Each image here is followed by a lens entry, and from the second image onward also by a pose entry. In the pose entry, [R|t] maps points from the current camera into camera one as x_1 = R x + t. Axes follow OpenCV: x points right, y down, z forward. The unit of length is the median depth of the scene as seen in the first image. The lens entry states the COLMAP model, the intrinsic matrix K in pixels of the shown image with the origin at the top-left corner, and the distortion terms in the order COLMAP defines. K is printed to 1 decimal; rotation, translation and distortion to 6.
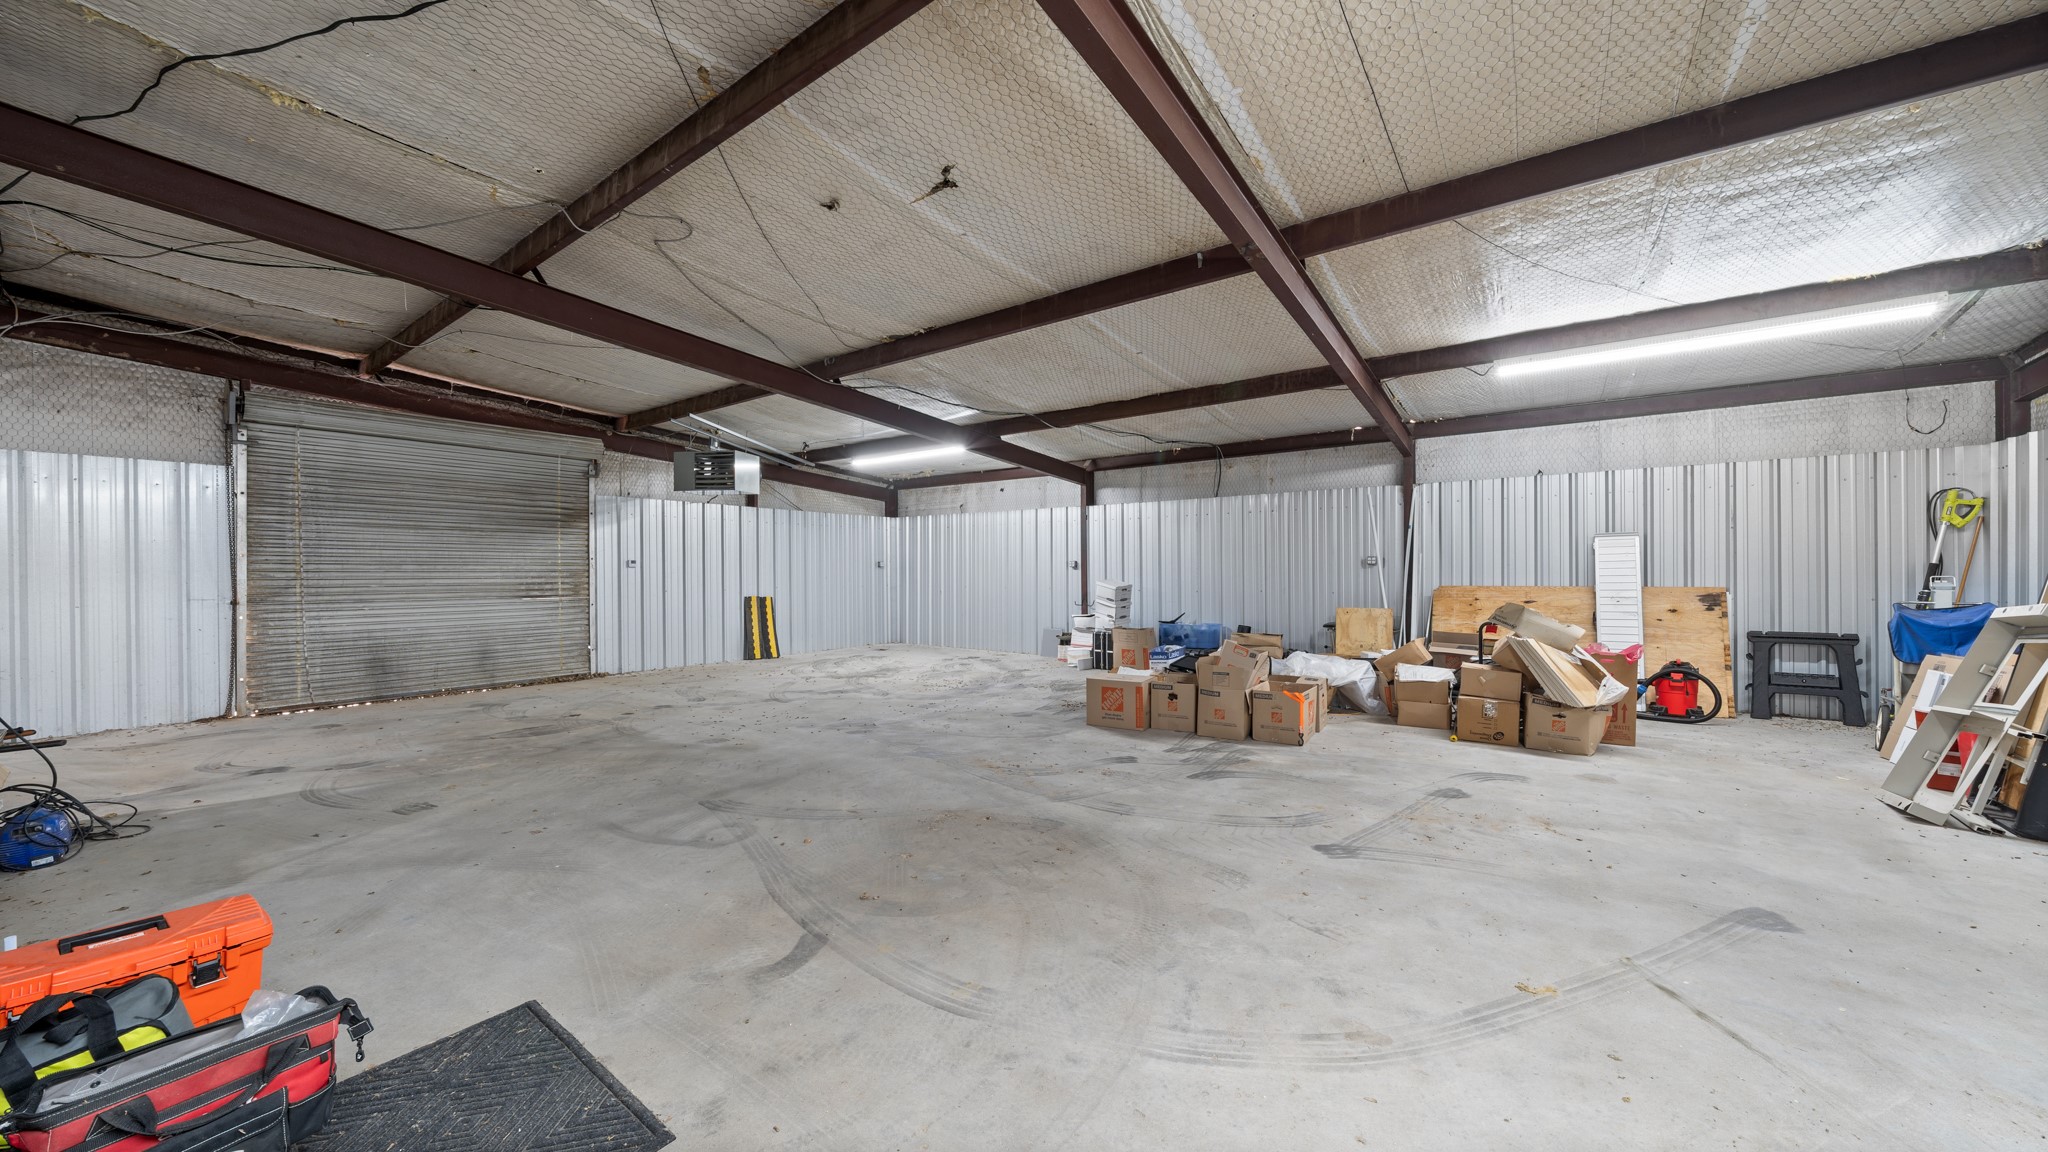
lens RADIAL K [[706.6, 0, 1018.2], [0, 706.6, 572.6], [0, 0, 1]] dist [-0.005788, -0.000249]
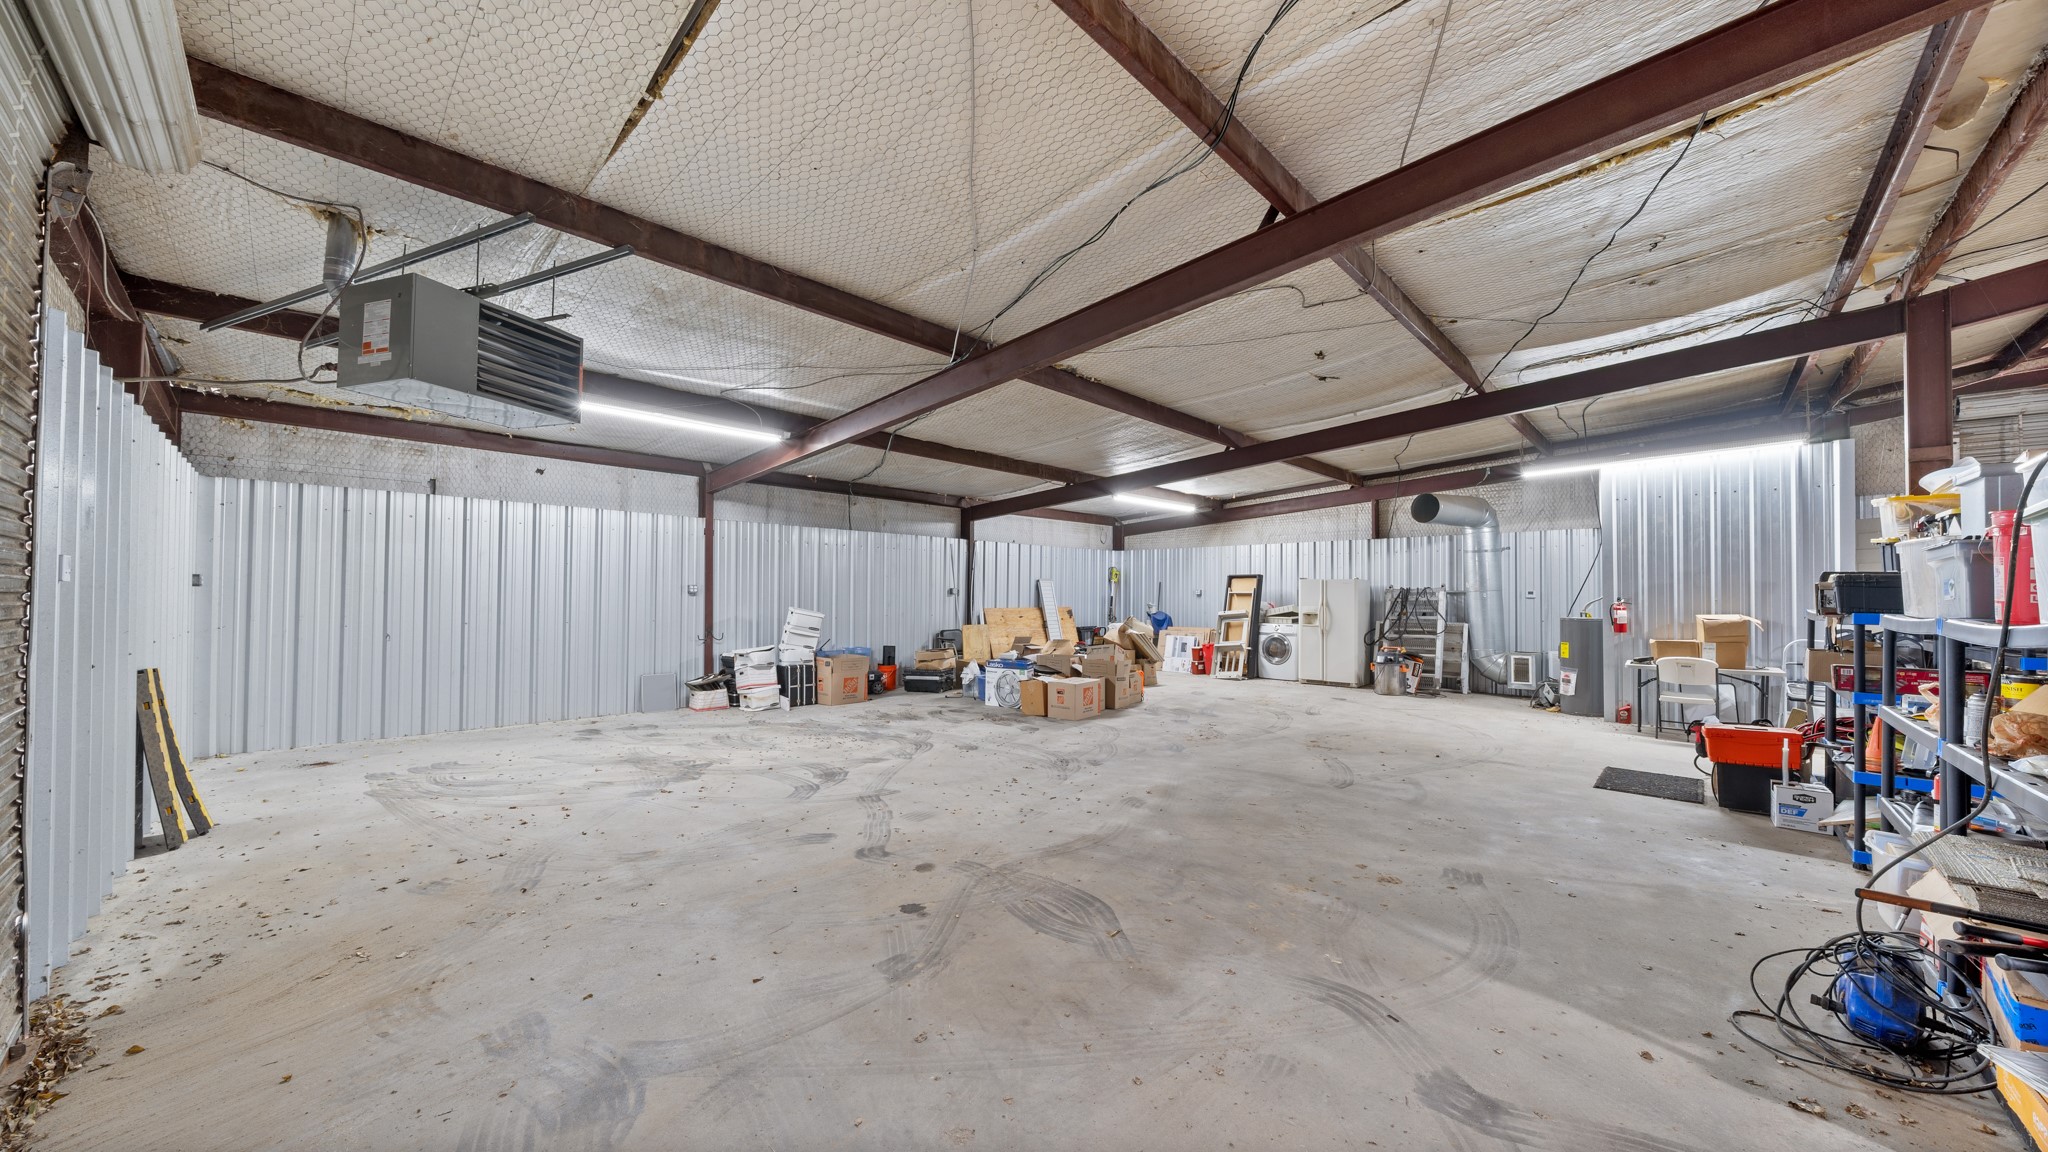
lens RADIAL K [[706.6, 0, 1024.2], [0, 706.6, 580.1], [0, 0, 1]] dist [-0.005788, -0.000249]
pose [[0.129131, 0.025700, 0.991294, -1.169396], [-0.002448, 0.999669, -0.025598, -0.004095], [-0.991625, 0.000879, 0.129151, 0.923712]]
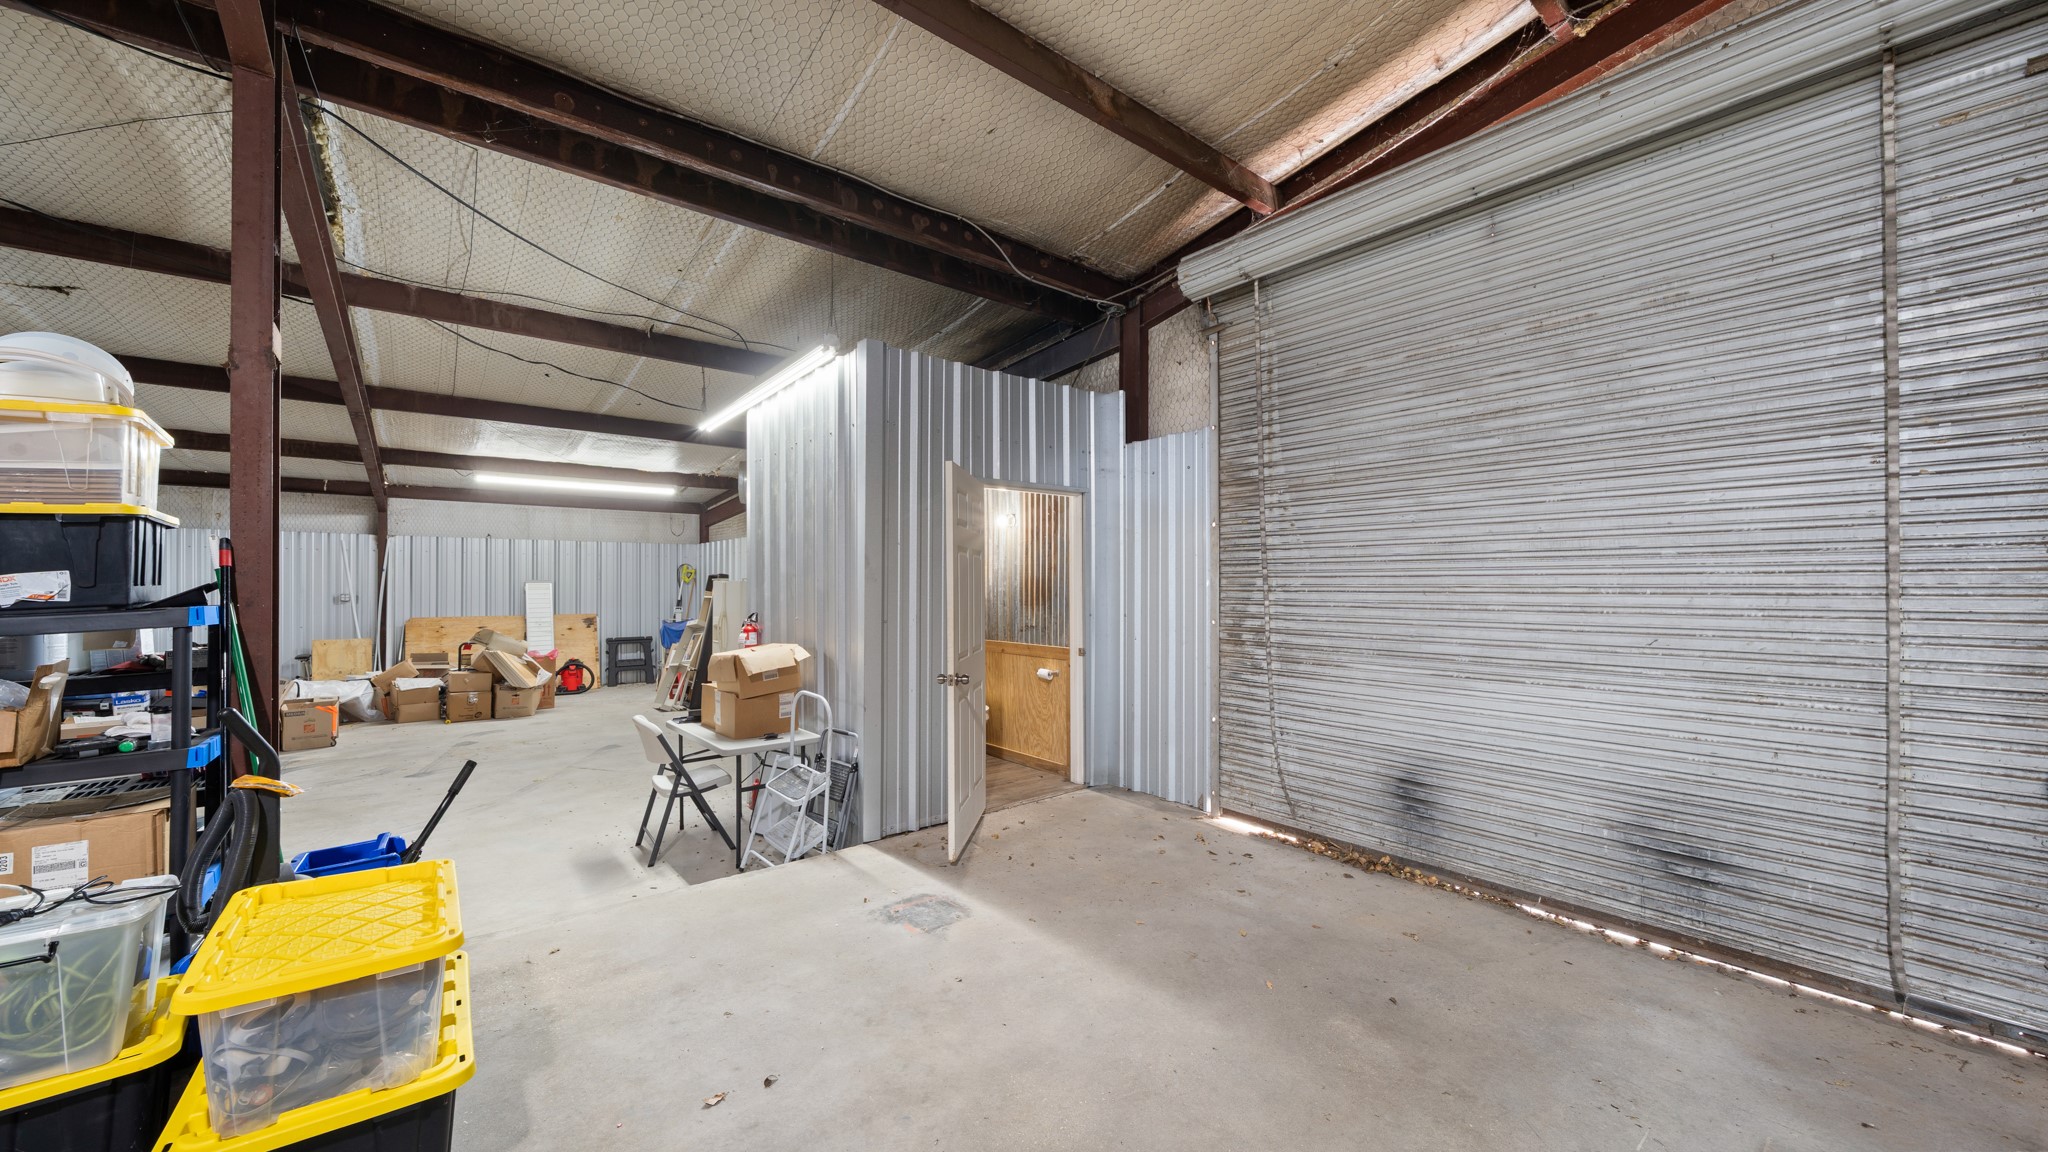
lens RADIAL K [[742.8, 0, 1023.5], [0, 742.8, 581.0], [0, 0, 1]] dist [-0.000914, -0.000093]
pose [[0.249961, 0.013627, 0.968160, -0.534323], [0.002953, 0.999886, -0.014836, -0.031368], [-0.968251, 0.006568, 0.249892, -0.507963]]
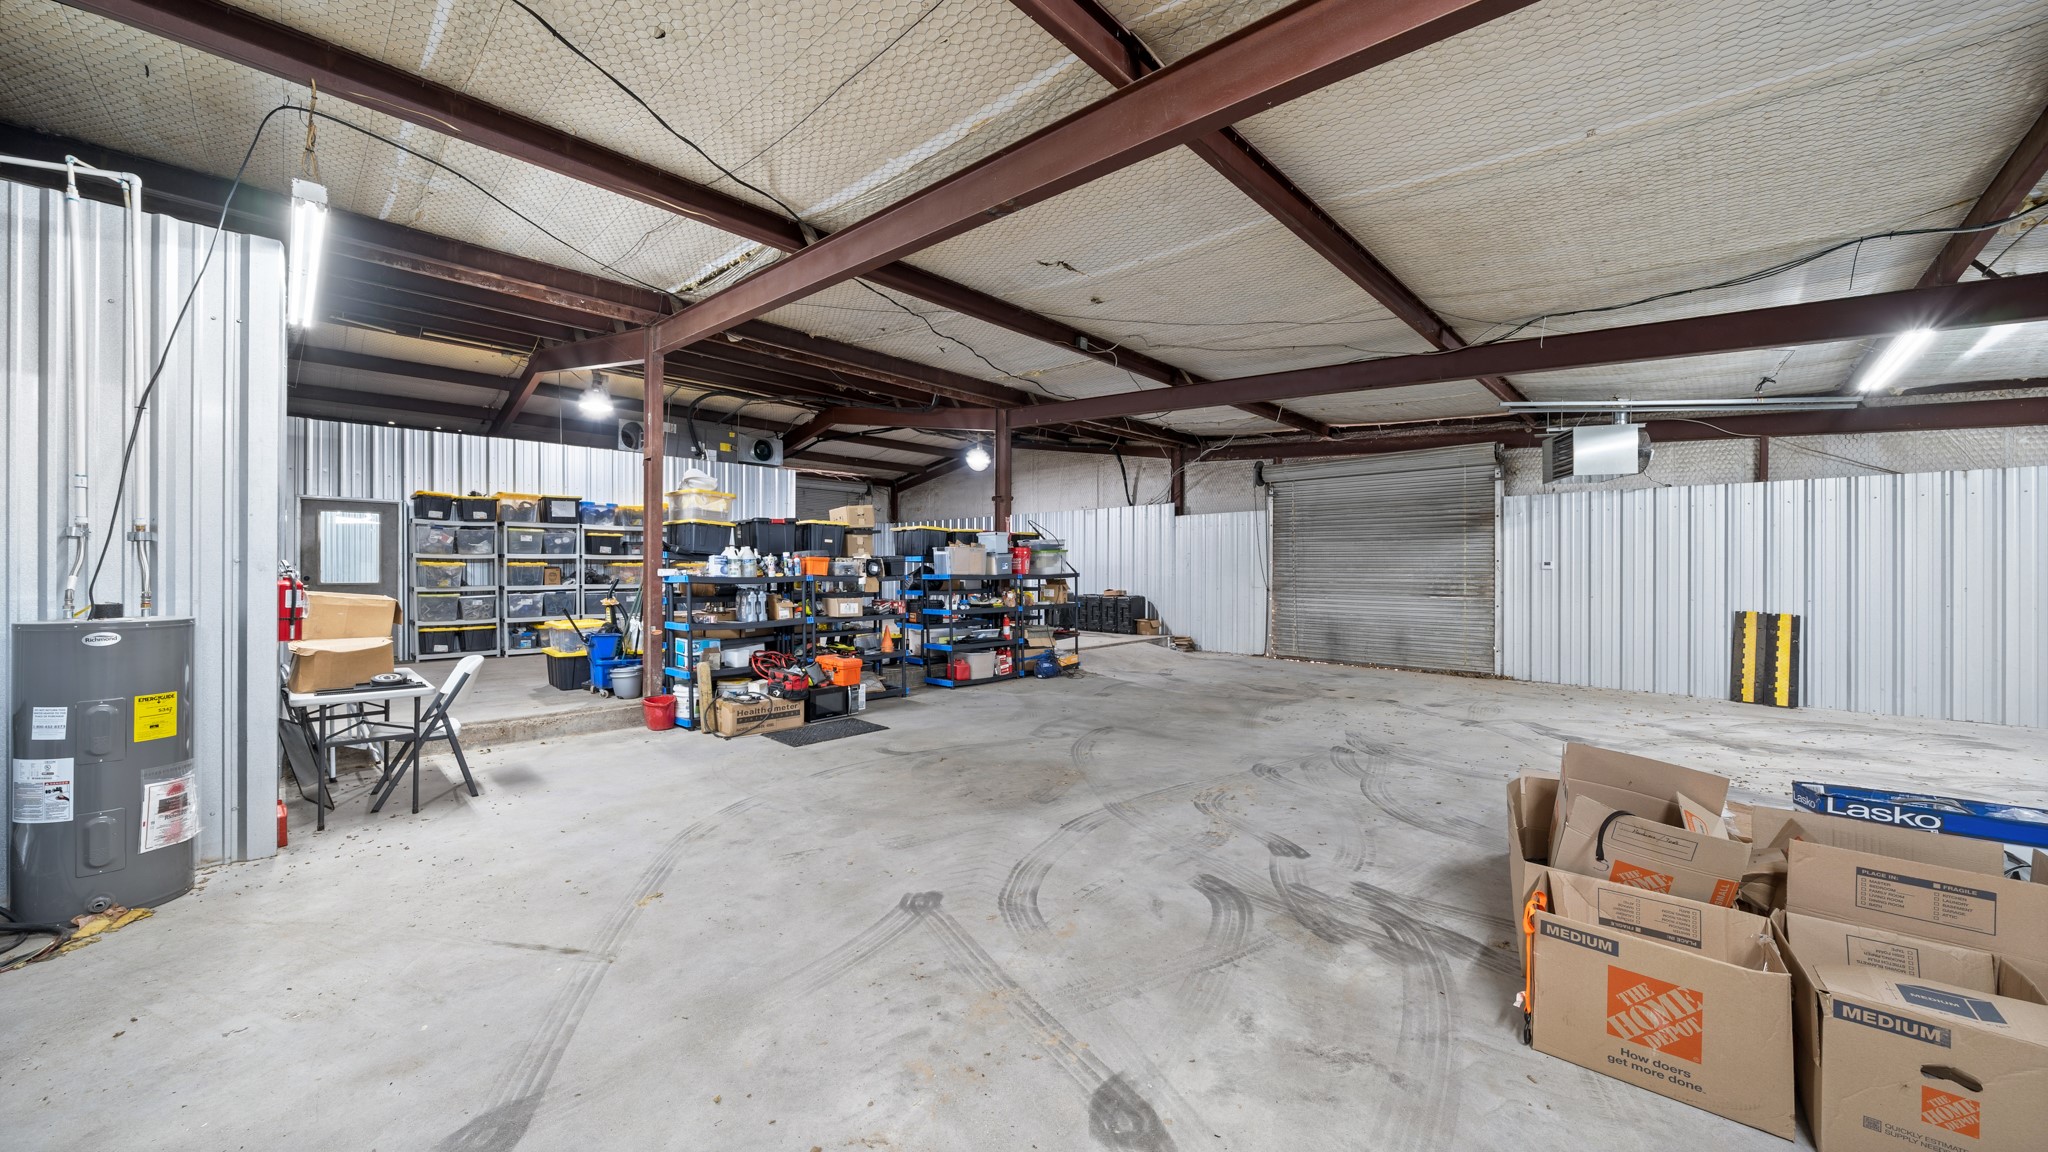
lens RADIAL K [[706.6, 0, 1024.9], [0, 706.6, 572.3], [0, 0, 1]] dist [-0.005788, -0.000249]
pose [[-0.135942, 0.006361, -0.990696, 0.707587], [-0.007711, 0.999942, 0.007478, -0.008358], [0.990687, 0.008656, -0.135885, 0.681975]]
